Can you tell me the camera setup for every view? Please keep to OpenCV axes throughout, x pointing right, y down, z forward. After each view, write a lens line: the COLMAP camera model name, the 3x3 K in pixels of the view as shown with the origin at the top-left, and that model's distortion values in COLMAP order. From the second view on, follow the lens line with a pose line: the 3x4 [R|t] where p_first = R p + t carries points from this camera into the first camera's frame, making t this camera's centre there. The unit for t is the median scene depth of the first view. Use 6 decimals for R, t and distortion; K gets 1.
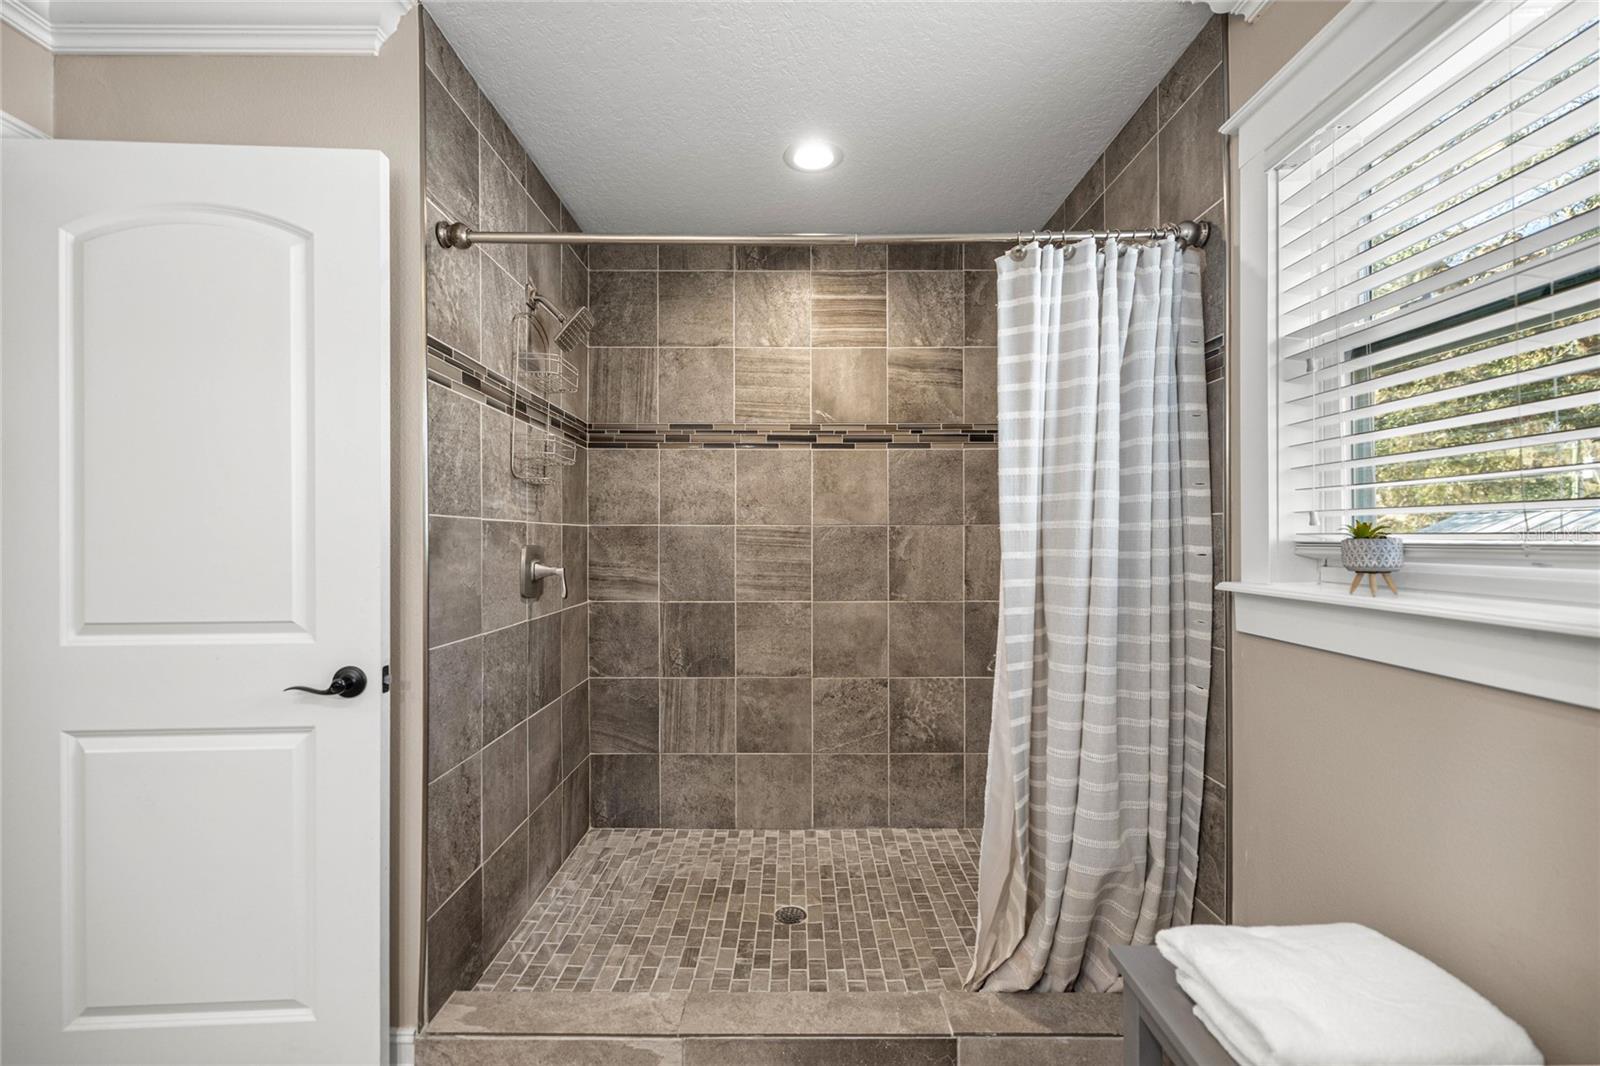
lens RADIAL K [[679.3, 0, 796.3], [0, 679.3, 540.1], [0, 0, 1]] dist [0.002472, 0.000339]
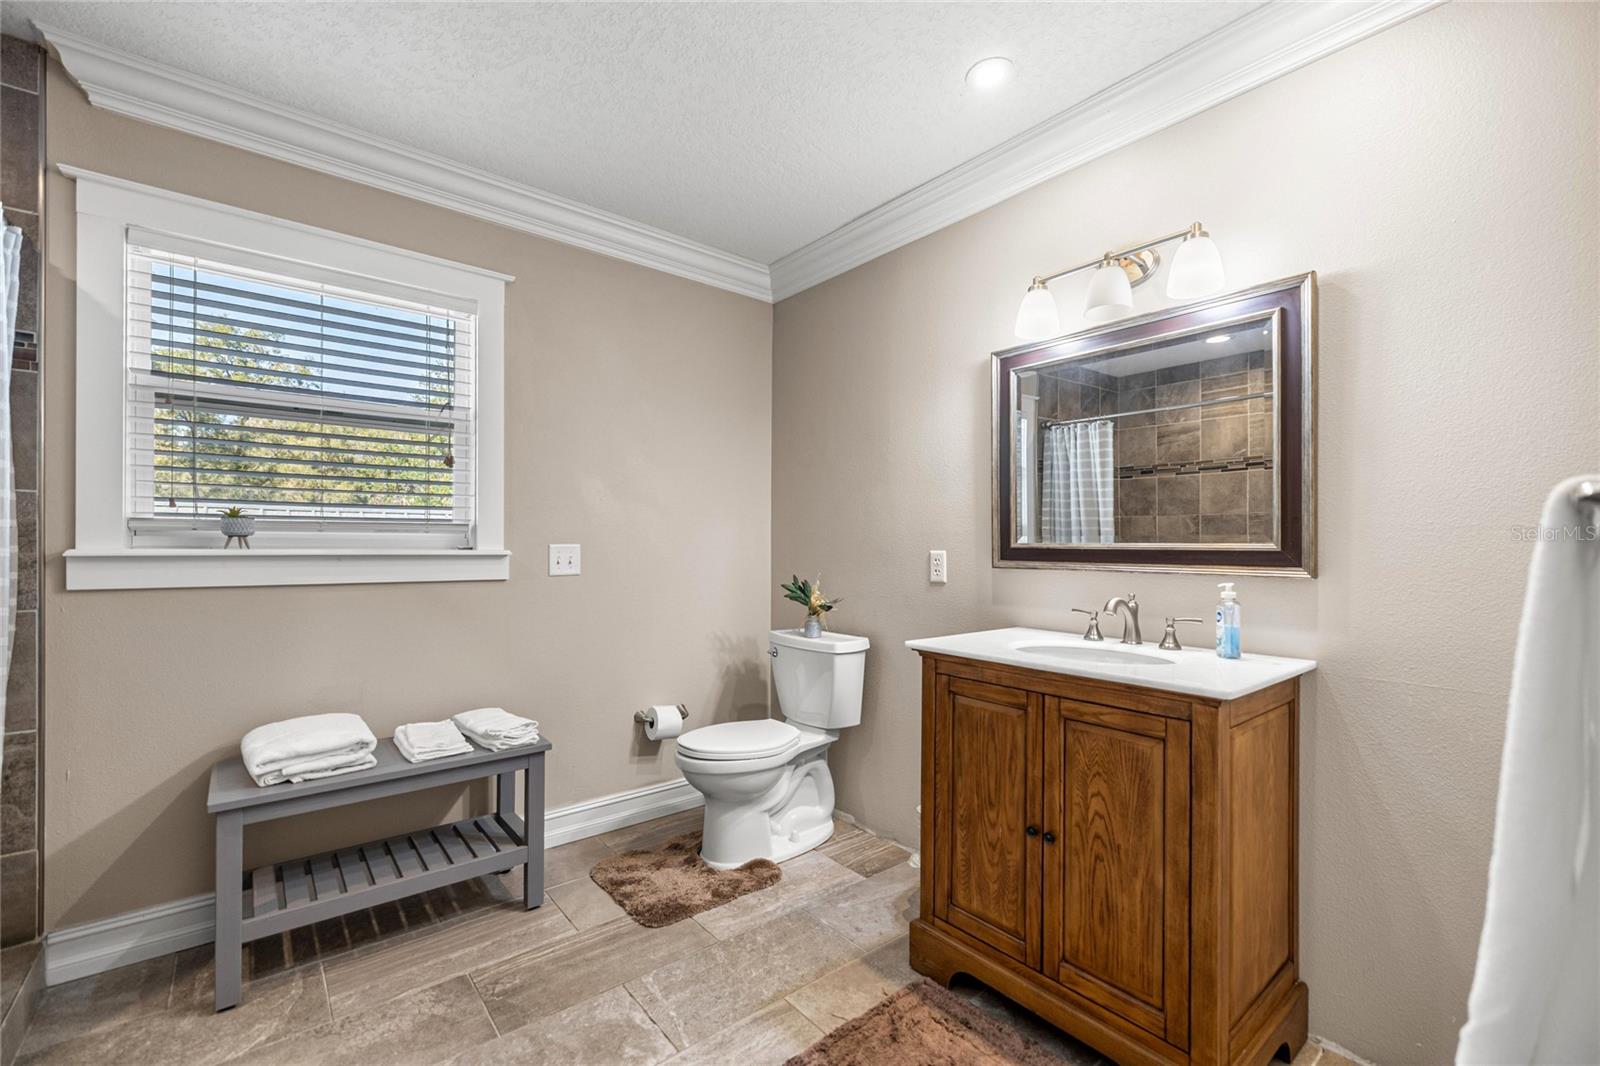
lens RADIAL K [[679.3, 0, 796.3], [0, 679.3, 540.1], [0, 0, 1]] dist [0.002472, 0.000339]
pose [[-0.631578, -0.000072, 0.775312, -1.116837], [-0.003276, 0.999991, -0.002576, 0.044262], [-0.775305, -0.004167, -0.631573, 0.767739]]
